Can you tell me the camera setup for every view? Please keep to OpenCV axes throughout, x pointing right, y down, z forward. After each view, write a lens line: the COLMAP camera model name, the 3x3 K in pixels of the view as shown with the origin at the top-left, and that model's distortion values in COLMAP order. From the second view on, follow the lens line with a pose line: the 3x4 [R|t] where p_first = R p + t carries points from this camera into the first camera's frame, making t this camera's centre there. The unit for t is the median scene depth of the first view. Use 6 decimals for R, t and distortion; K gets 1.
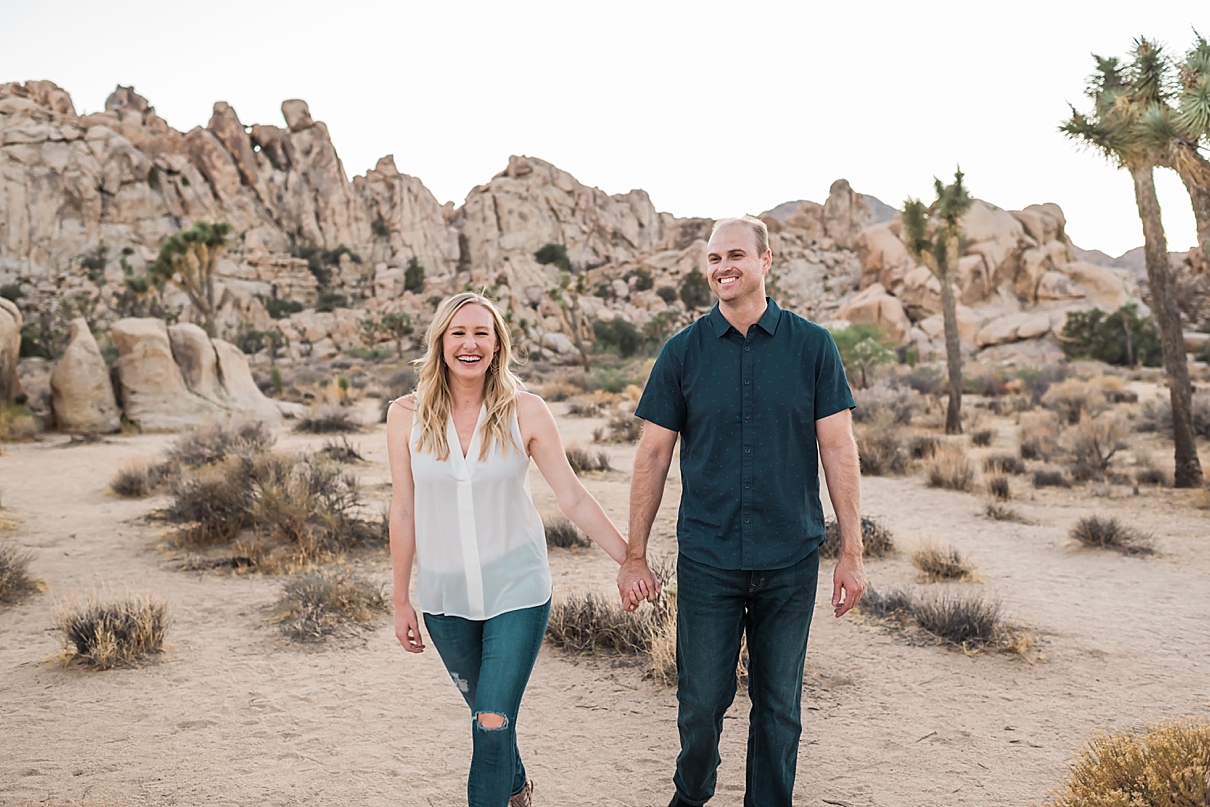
lens RADIAL K [[1242.0, 0, 598.3], [0, 1242.0, 407.0], [0, 0, 1]] dist [0.015331, 0.000000]
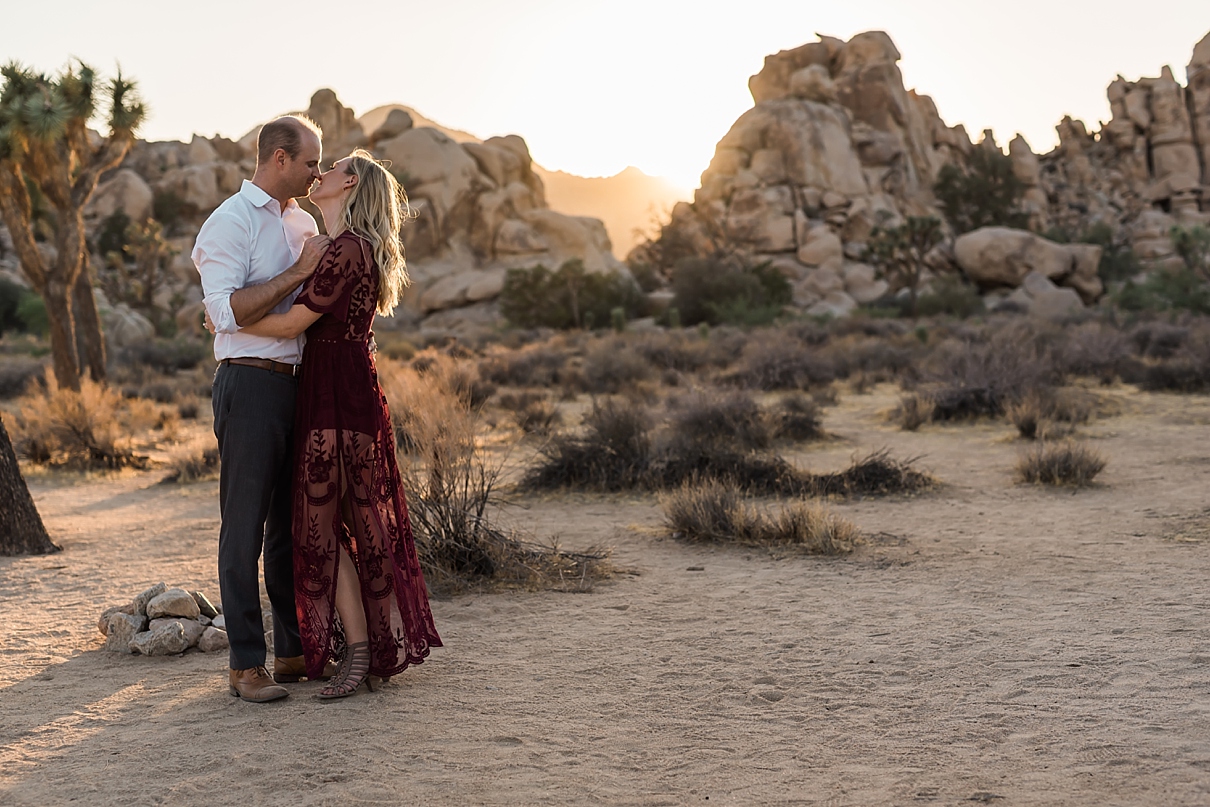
lens RADIAL K [[1759.3, 0, 605.7], [0, 1759.3, 412.2], [0, 0, 1]] dist [0.044155, 0.000000]
pose [[0.949212, -0.034184, 0.312774, 0.055500], [0.032738, 0.999415, 0.009876, 0.008118], [-0.312929, 0.000865, 0.949776, -0.115479]]
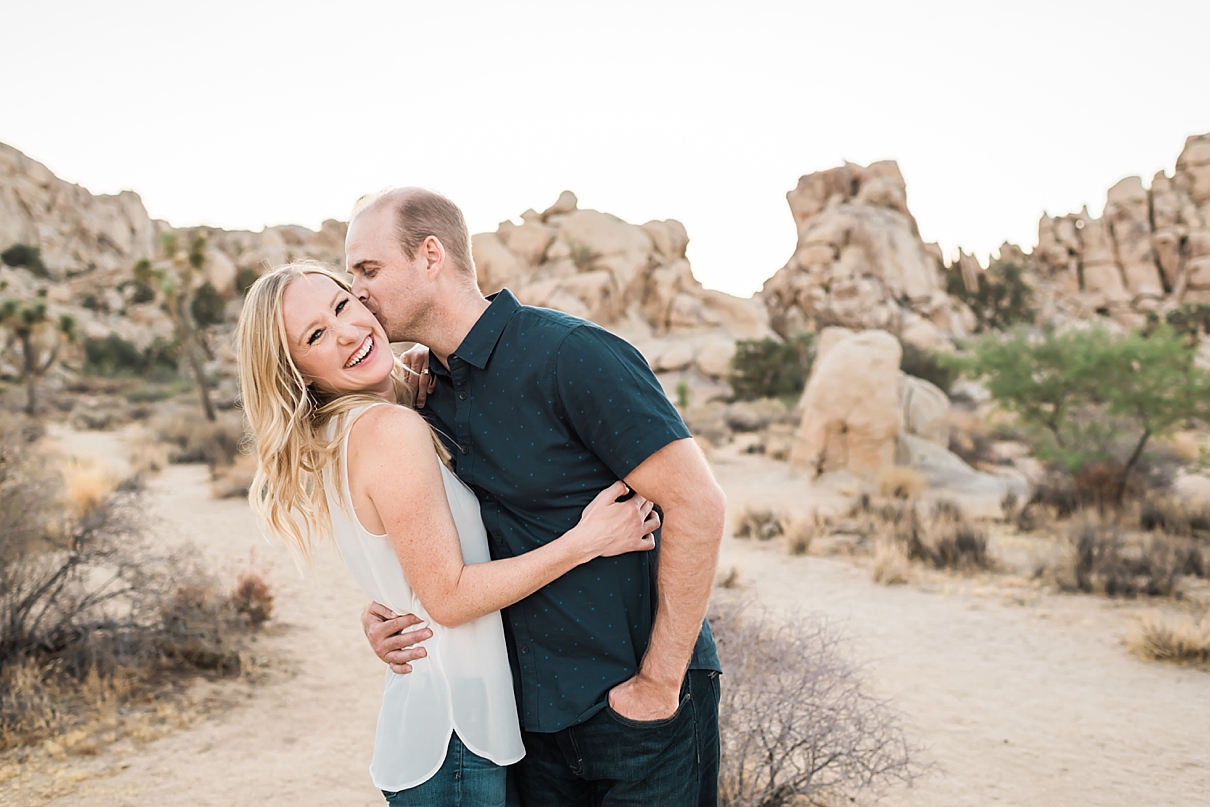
lens RADIAL K [[1242.0, 0, 606.8], [0, 1242.0, 402.2], [0, 0, 1]] dist [0.015331, 0.000000]
pose [[0.915355, 0.012682, 0.402447, -0.036757], [-0.001917, 0.999630, -0.027141, -0.008747], [-0.402642, 0.024072, 0.915041, 0.216057]]
